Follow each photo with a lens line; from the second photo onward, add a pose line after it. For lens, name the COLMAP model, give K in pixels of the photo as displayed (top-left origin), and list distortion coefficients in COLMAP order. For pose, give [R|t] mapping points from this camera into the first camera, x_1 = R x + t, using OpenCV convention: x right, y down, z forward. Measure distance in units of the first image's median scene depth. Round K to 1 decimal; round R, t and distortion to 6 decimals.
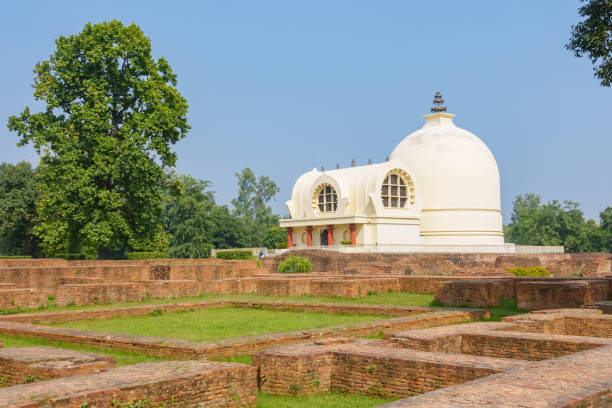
lens RADIAL K [[754.2, 0, 306.0], [0, 754.2, 204.0], [0, 0, 1]] dist [0.013514, 0.015170]
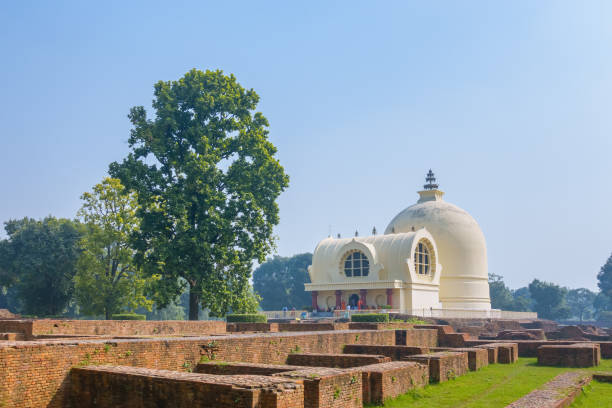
lens RADIAL K [[647.8, 0, 308.0], [0, 647.8, 247.2], [0, 0, 1]] dist [-0.008178, -0.007484]
pose [[0.979959, 0.032894, 0.196464, -0.213888], [-0.024792, 0.998743, -0.043558, 0.009992], [-0.197650, 0.037814, 0.979543, 0.136284]]
